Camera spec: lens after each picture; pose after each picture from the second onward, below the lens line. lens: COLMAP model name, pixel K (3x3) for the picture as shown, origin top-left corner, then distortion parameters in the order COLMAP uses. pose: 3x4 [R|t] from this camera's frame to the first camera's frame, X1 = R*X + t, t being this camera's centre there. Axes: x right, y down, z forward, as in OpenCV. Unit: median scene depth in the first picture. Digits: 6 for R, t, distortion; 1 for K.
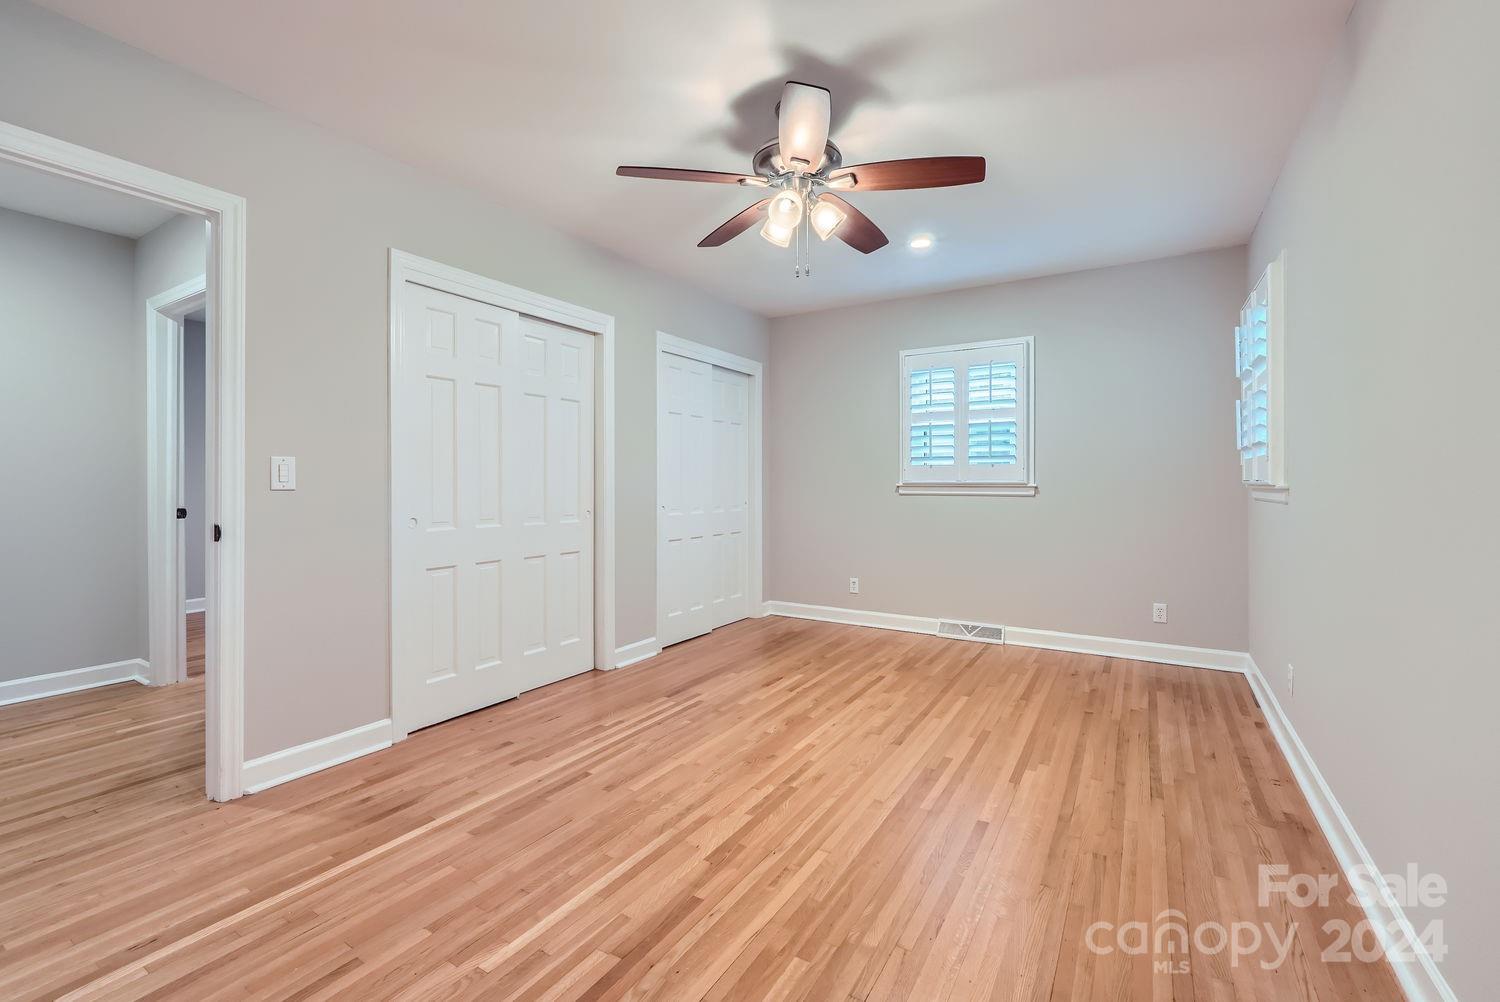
lens RADIAL K [[642.3, 0, 768.2], [0, 642.3, 478.5], [0, 0, 1]] dist [-0.008289, 0.004694]
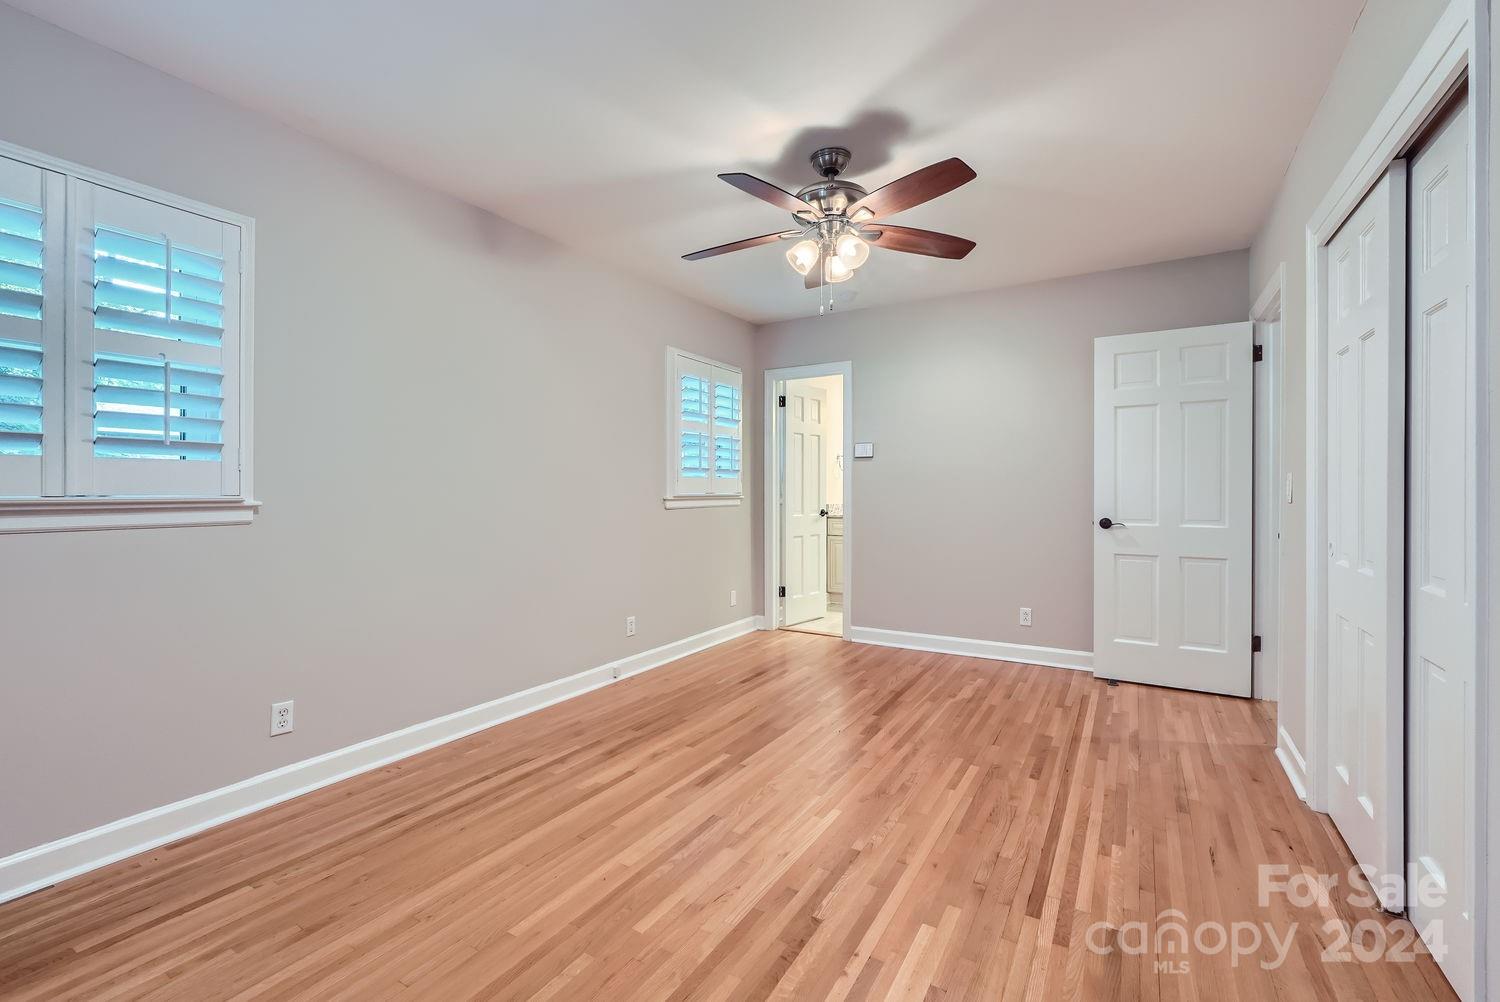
lens RADIAL K [[642.3, 0, 753.7], [0, 642.3, 496.2], [0, 0, 1]] dist [-0.008289, 0.004694]
pose [[-0.999880, 0.000815, 0.015499, 0.115172], [0.000826, 0.999999, 0.000675, 0.002062], [-0.015499, 0.000688, -0.999880, 1.511206]]
